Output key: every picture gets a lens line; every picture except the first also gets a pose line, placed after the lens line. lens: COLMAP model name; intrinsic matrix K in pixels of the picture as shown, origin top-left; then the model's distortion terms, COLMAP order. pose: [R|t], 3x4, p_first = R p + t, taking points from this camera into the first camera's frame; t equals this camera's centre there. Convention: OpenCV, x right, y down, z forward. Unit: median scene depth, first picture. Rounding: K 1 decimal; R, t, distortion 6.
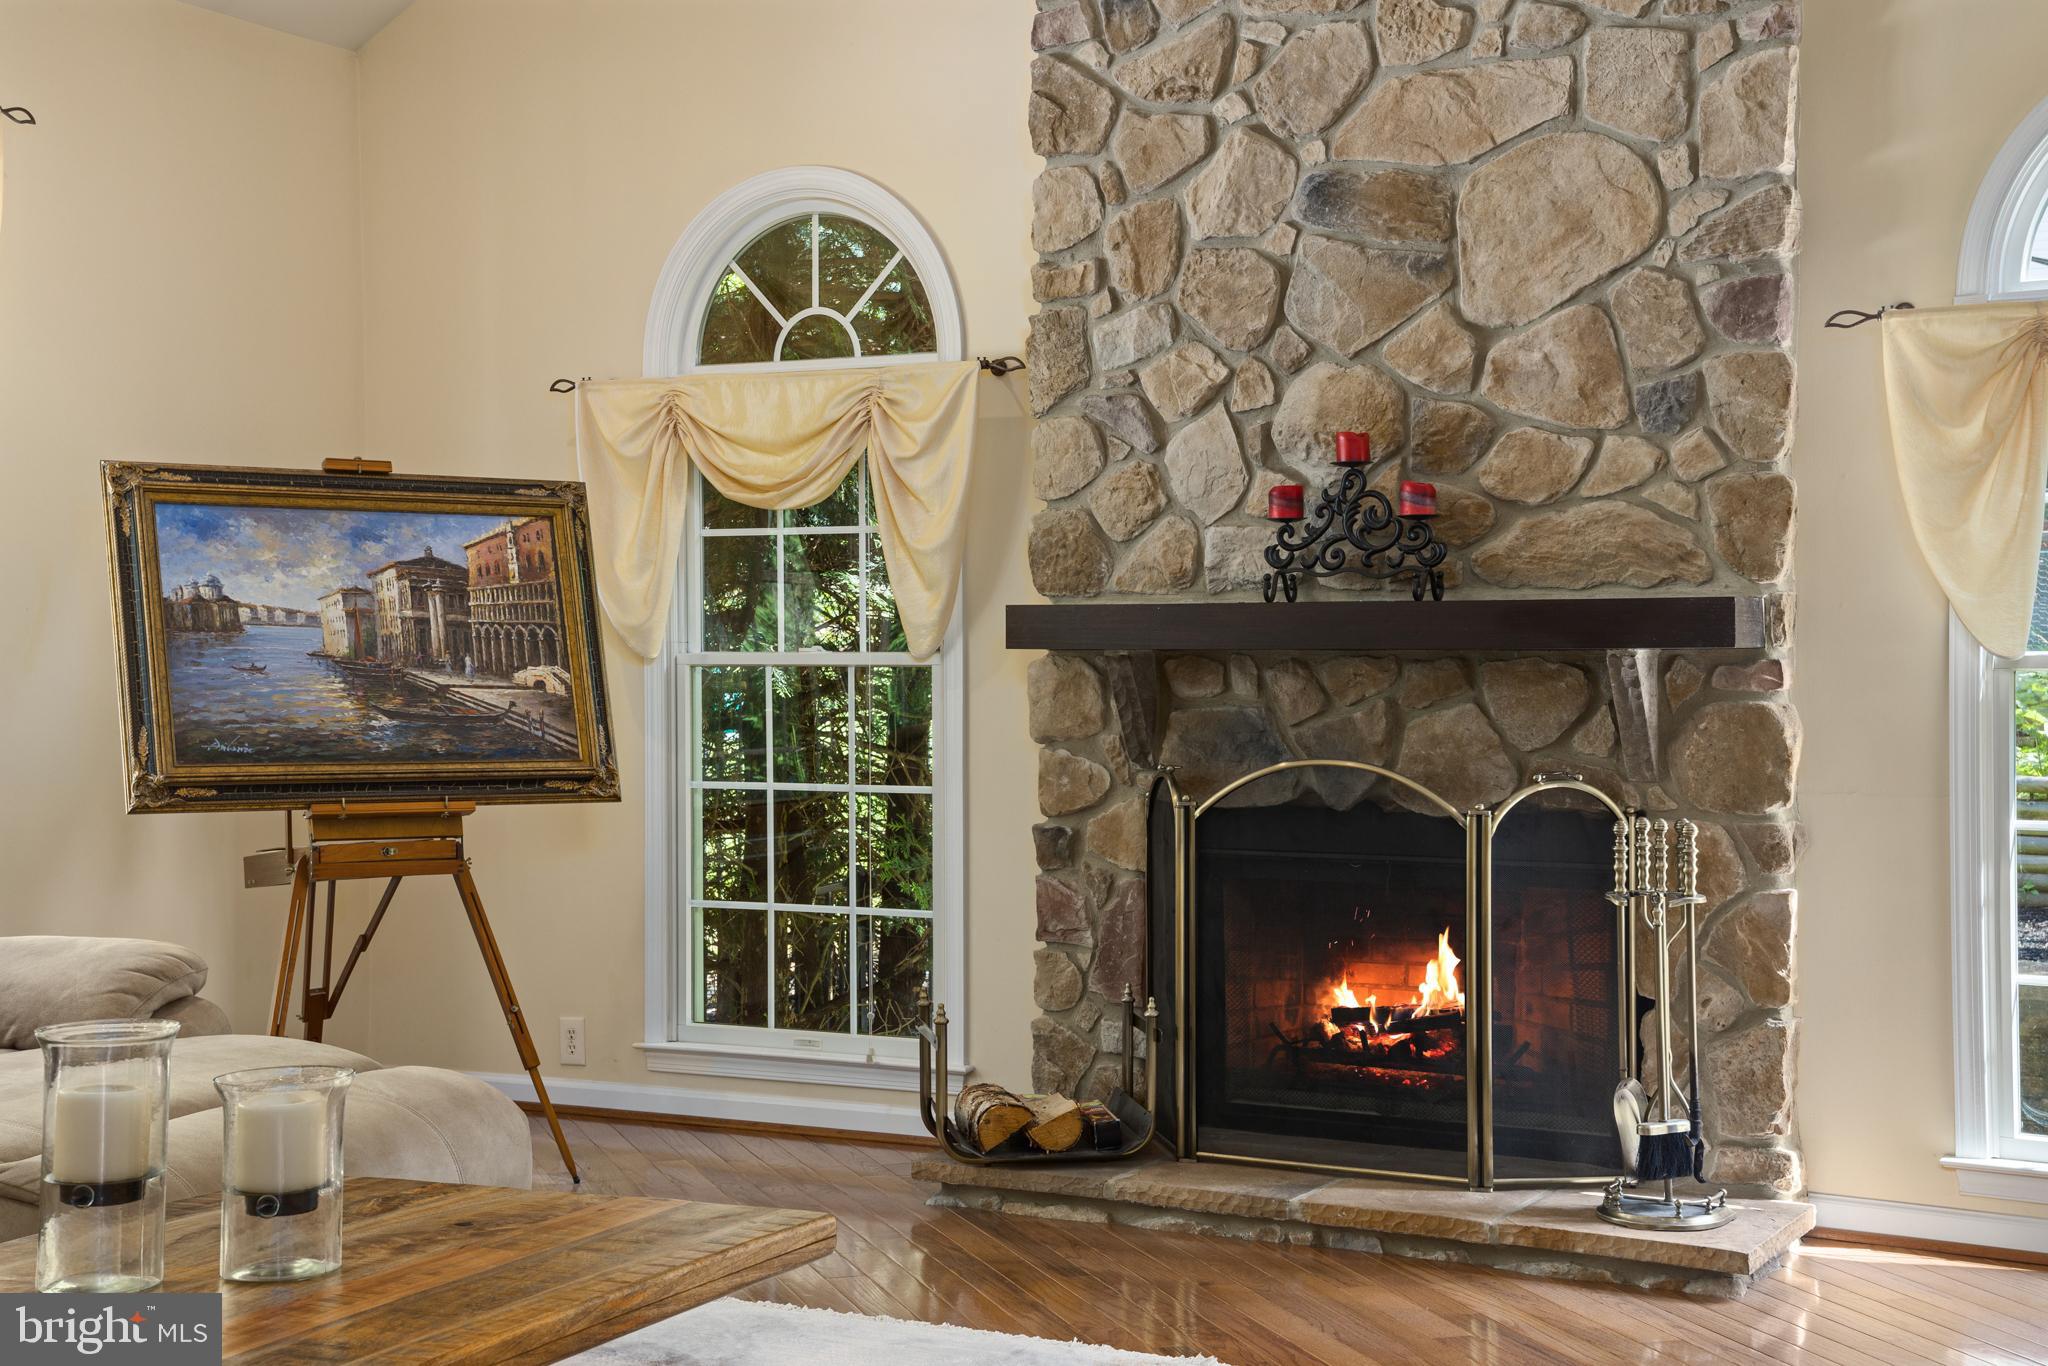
lens RADIAL K [[2839.4, 0, 1020.1], [0, 2839.4, 692.0], [0, 0, 1]] dist [0.247019, 0.000000]
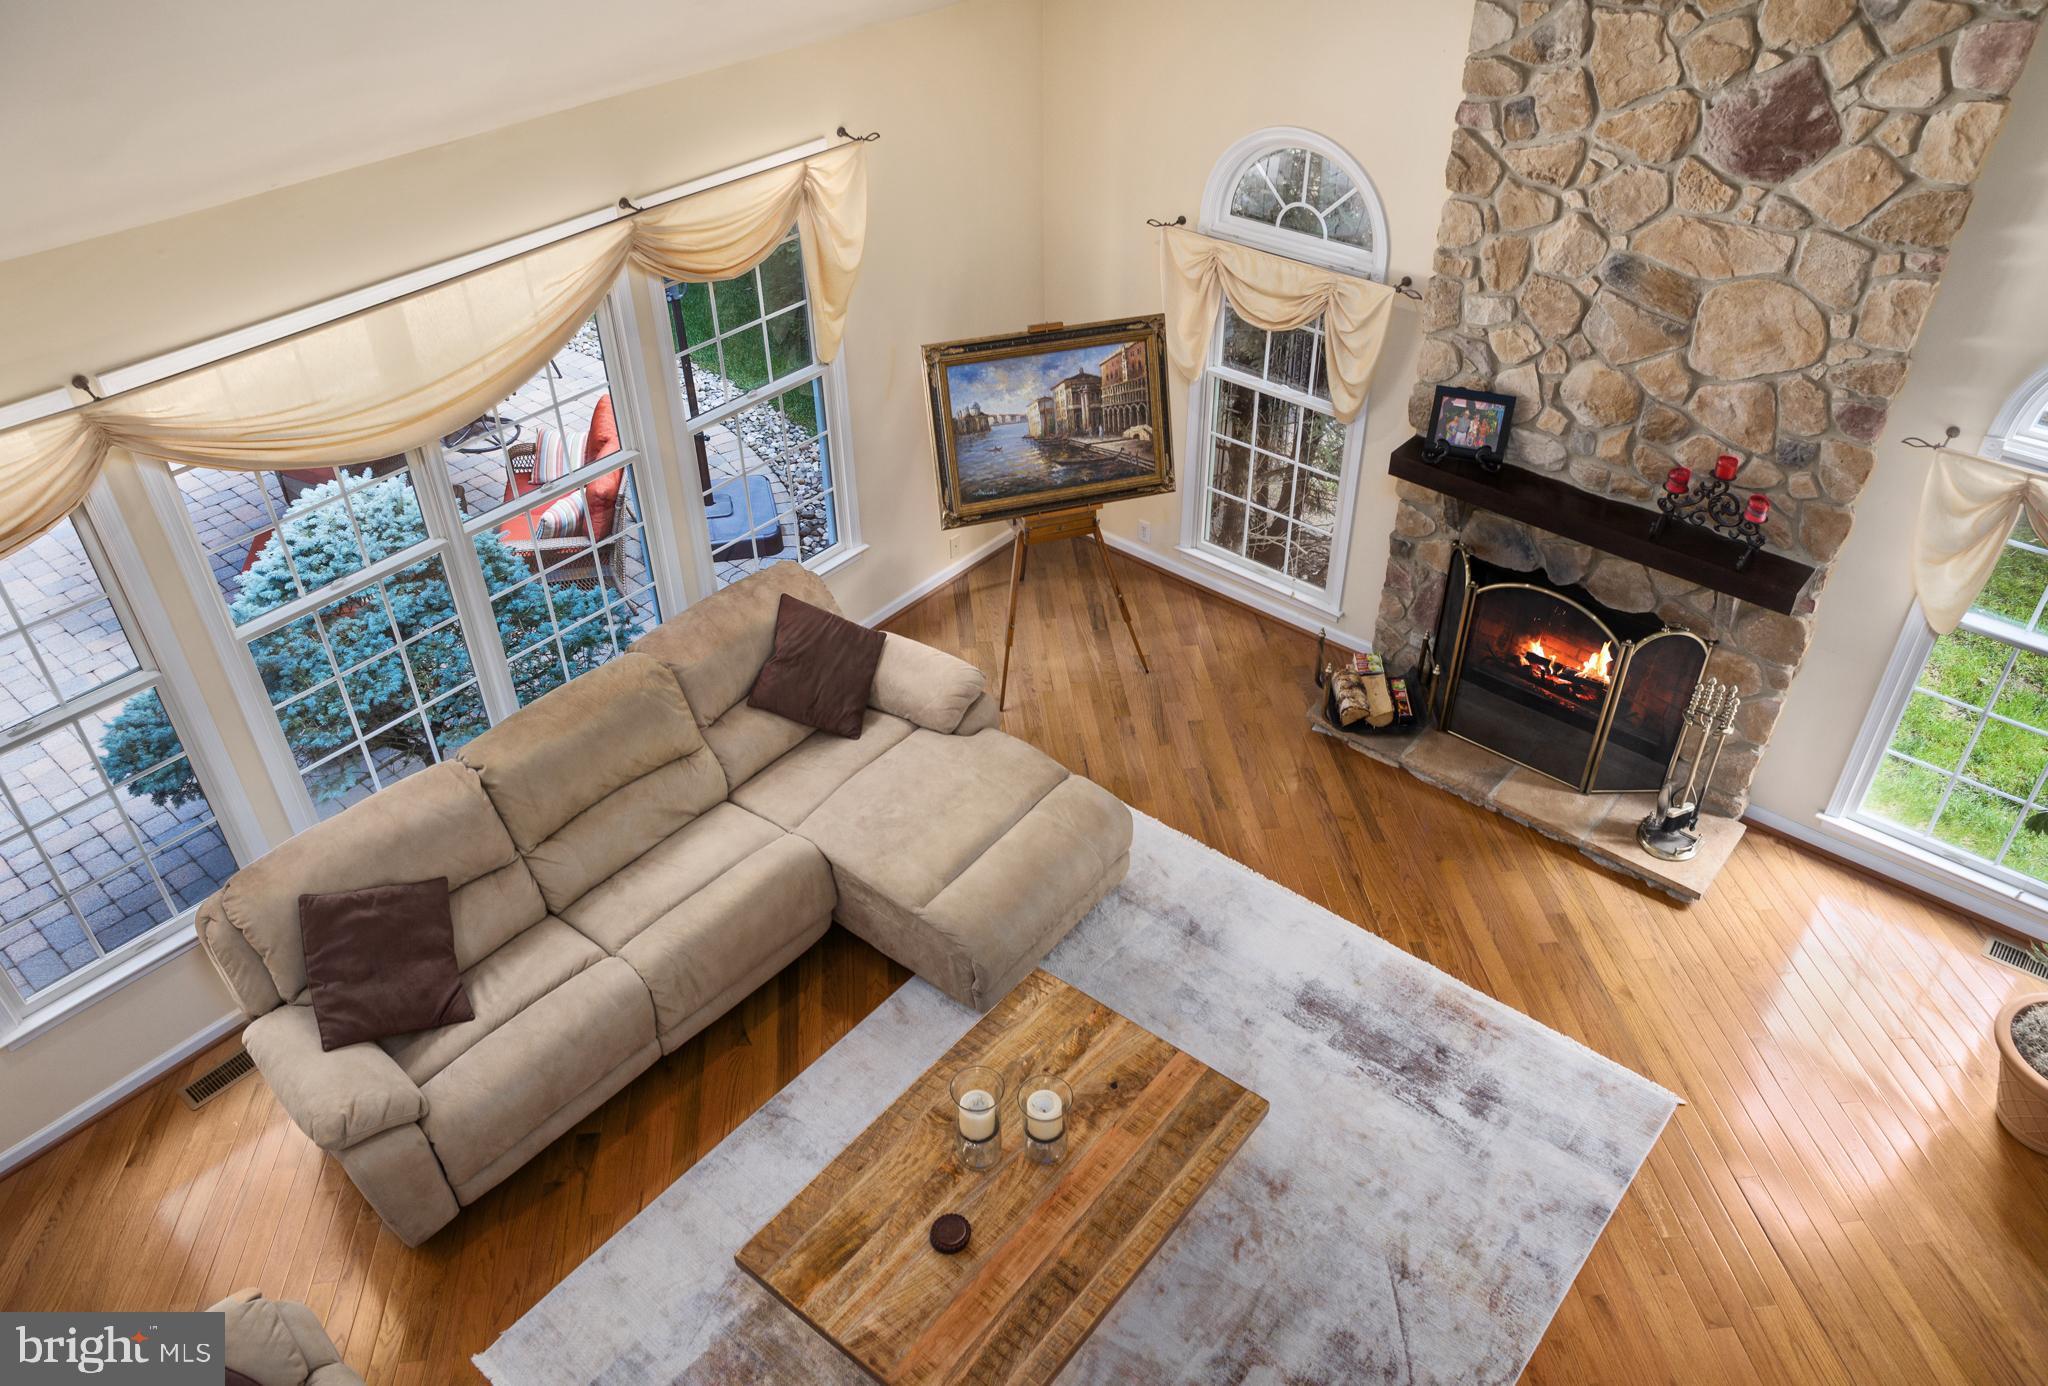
lens RADIAL K [[1477.5, 0, 1030.6], [0, 1477.5, 690.9], [0, 0, 1]] dist [-0.028094, 0.040527]
pose [[0.978060, 0.118661, -0.171226, -0.052024], [0.005383, 0.807252, 0.590182, -0.476674], [0.208254, -0.578155, 0.788902, 0.120405]]
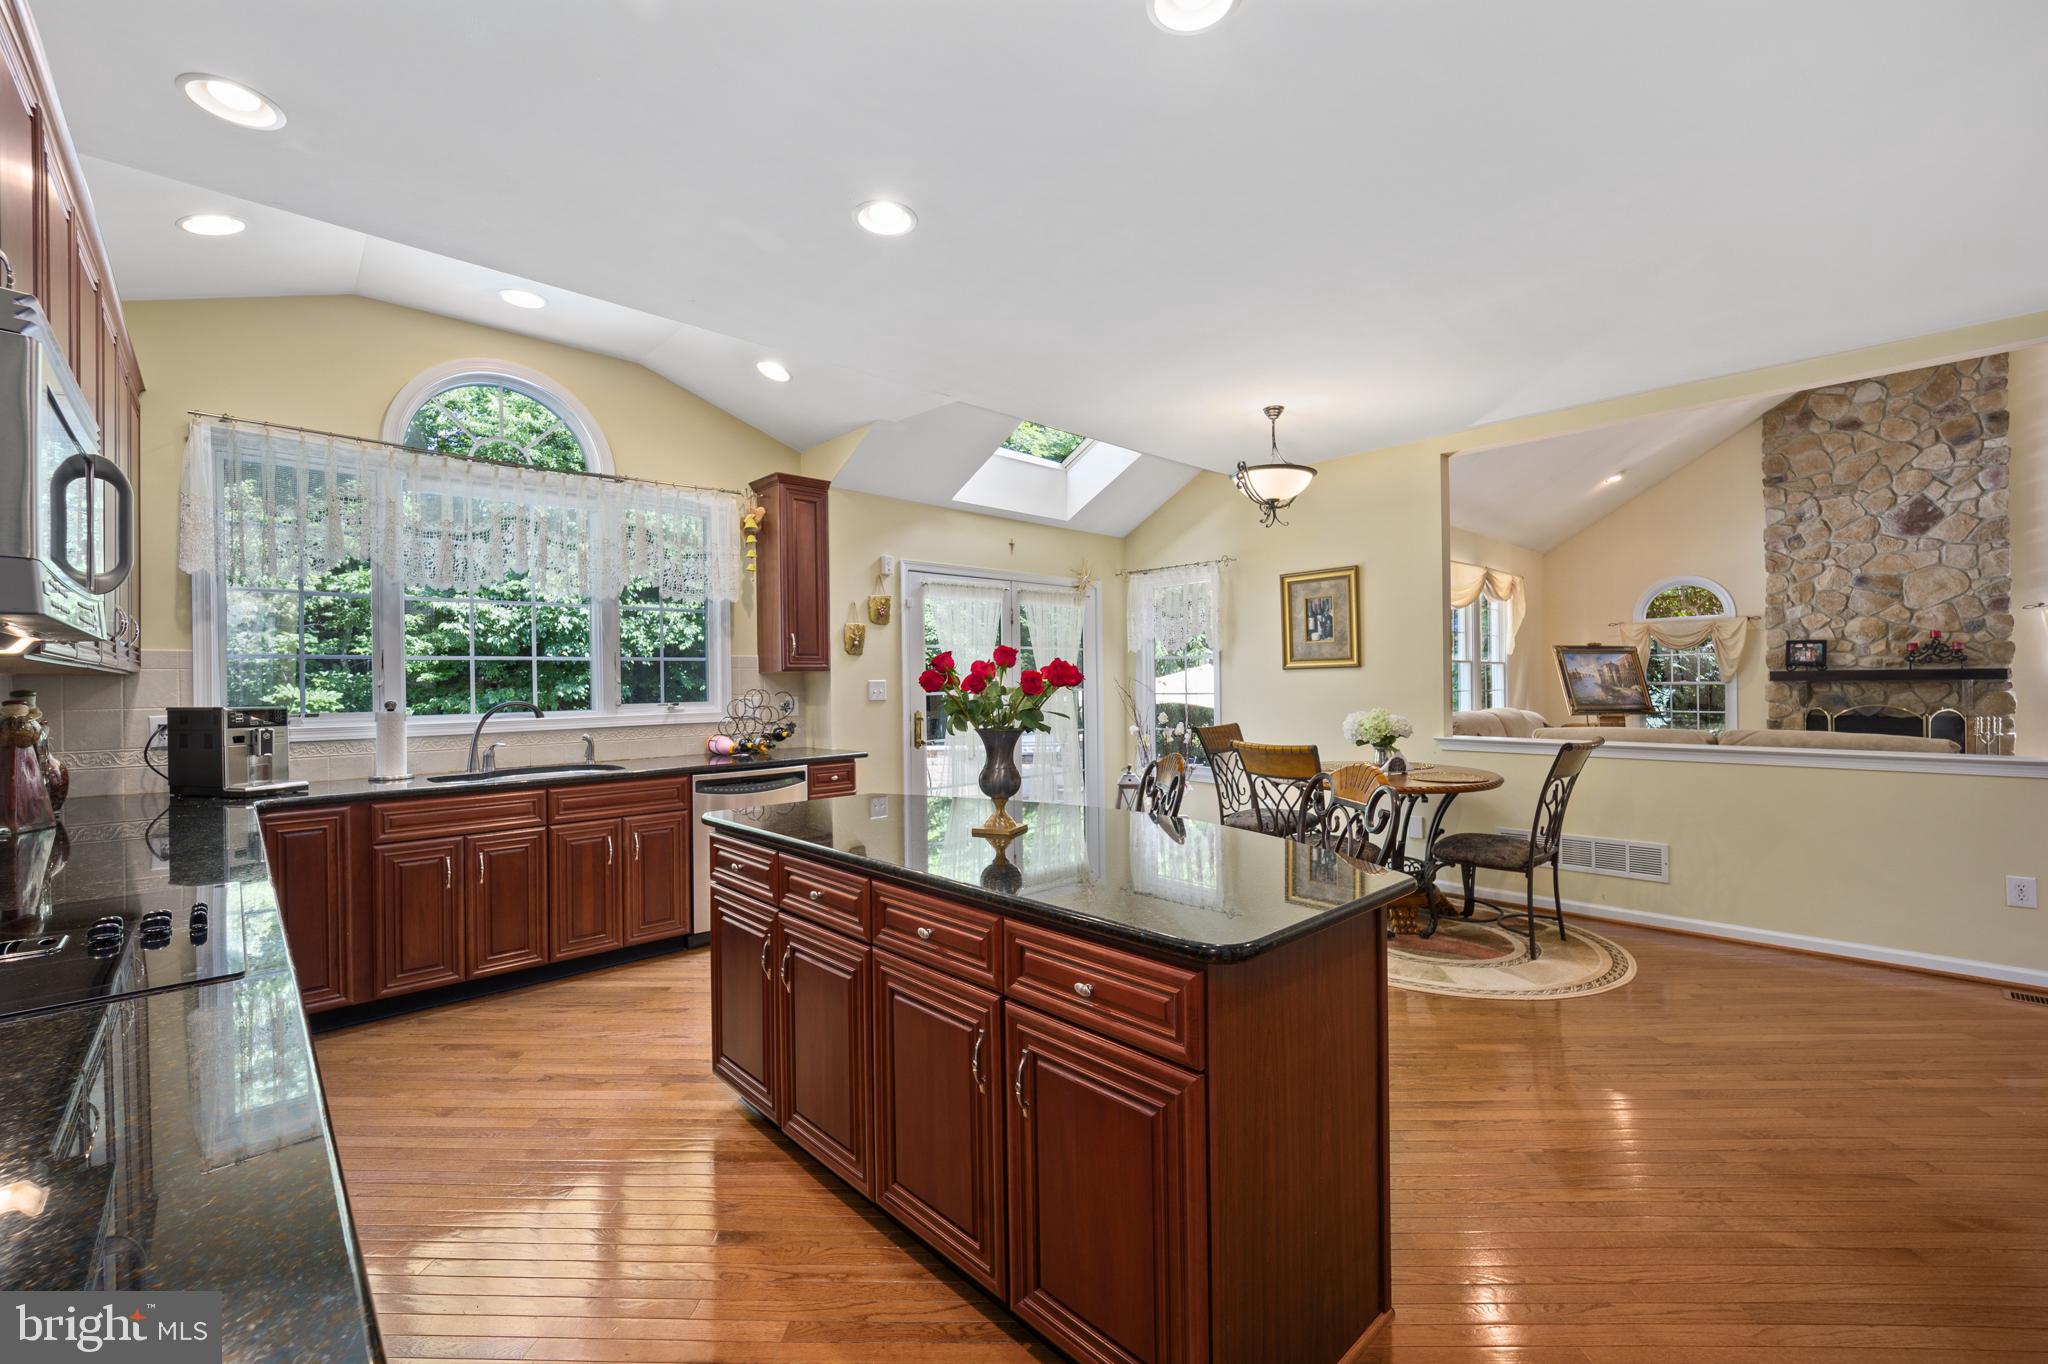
lens RADIAL K [[841.9, 0, 1045.4], [0, 841.9, 675.8], [0, 0, 1]] dist [-0.009853, 0.001010]
pose [[0.950504, -0.010946, -0.310521, -0.707730], [0.004873, 0.999782, -0.020324, -0.001941], [0.310676, 0.017804, 0.950349, -0.649333]]
